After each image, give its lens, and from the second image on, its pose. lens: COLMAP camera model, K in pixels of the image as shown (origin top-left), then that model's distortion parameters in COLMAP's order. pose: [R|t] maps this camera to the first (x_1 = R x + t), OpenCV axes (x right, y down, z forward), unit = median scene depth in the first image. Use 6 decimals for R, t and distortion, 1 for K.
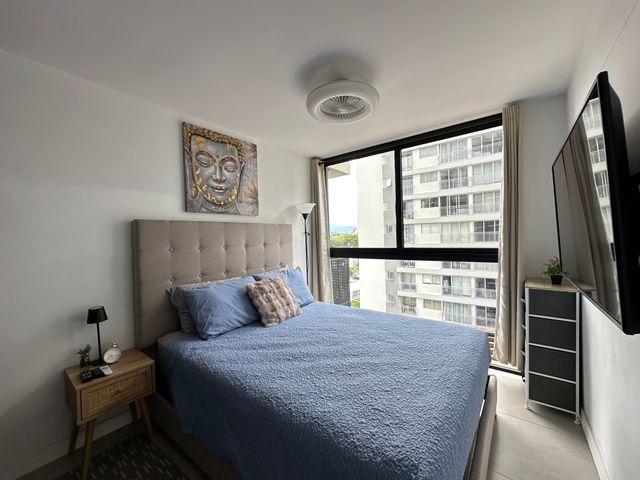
lens RADIAL K [[256.7, 0, 320.0], [0, 256.7, 240.0], [0, 0, 1]] dist [-0.001471, -0.000121]
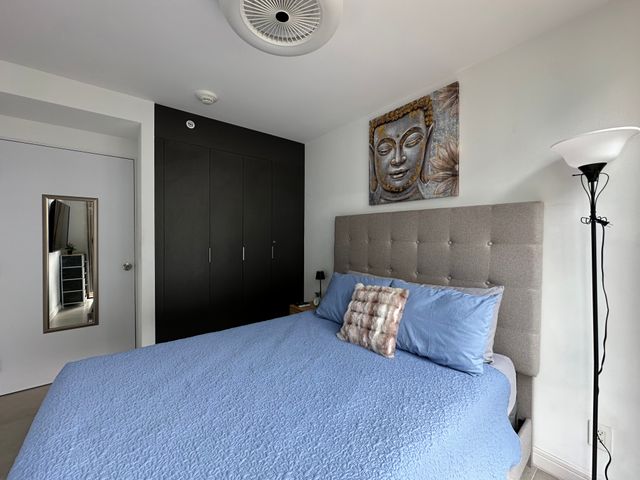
lens RADIAL K [[256.7, 0, 320.0], [0, 256.7, 240.0], [0, 0, 1]] dist [-0.001471, -0.000121]
pose [[-0.229632, 0.044994, -0.972237, 0.507627], [-0.013201, 0.998695, 0.049336, -0.014038], [0.973188, 0.024164, -0.228738, 0.931669]]
